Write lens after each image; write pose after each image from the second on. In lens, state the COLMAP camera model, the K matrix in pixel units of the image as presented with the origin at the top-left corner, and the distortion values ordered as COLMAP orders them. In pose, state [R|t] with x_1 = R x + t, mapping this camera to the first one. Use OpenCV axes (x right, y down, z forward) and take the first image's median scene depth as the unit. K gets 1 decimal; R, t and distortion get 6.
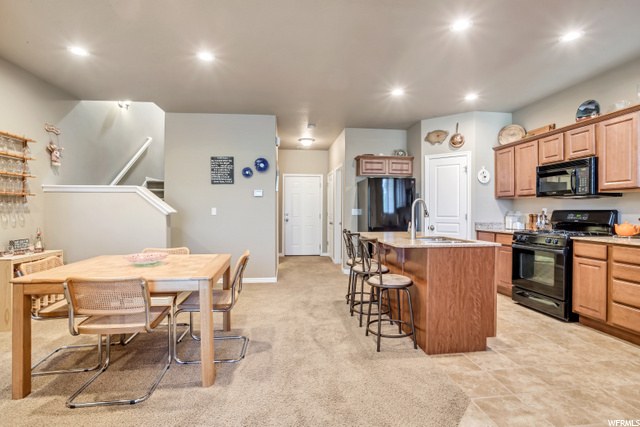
lens RADIAL K [[318.9, 0, 322.1], [0, 318.9, 208.6], [0, 0, 1]] dist [-0.035762, 0.003467]
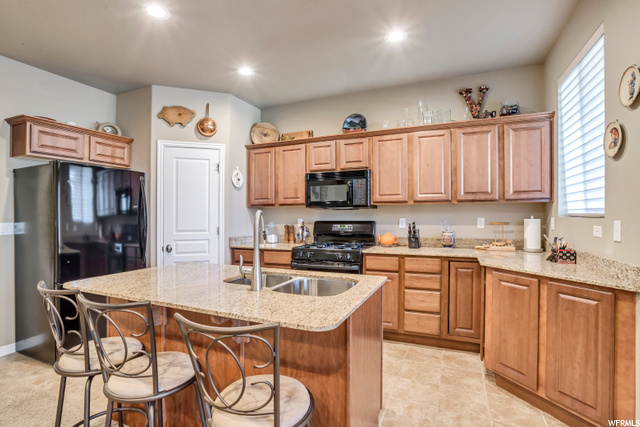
lens RADIAL K [[318.9, 0, 322.1], [0, 318.9, 212.6], [0, 0, 1]] dist [-0.035762, 0.003467]
pose [[0.509484, -0.000333, 0.860480, -0.075976], [0.000192, 1.000000, 0.000274, -0.018485], [-0.860480, 0.000025, 0.509484, 0.435946]]
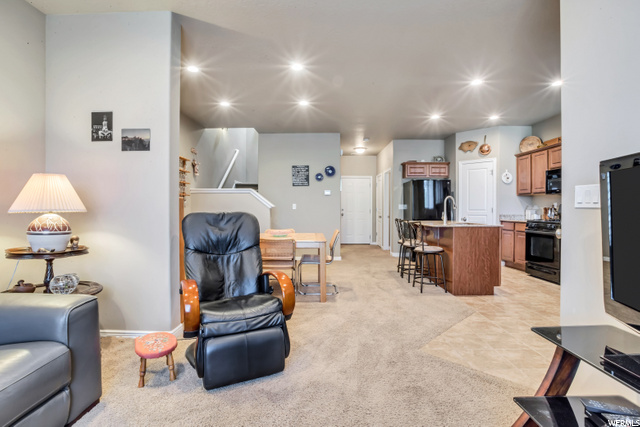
lens RADIAL K [[318.9, 0, 320.5], [0, 318.9, 209.9], [0, 0, 1]] dist [-0.035762, 0.003467]
pose [[0.991854, -0.002501, -0.127356, -0.068190], [0.003916, 0.999933, 0.010864, 0.009454], [0.127320, -0.011274, 0.991798, -0.359373]]
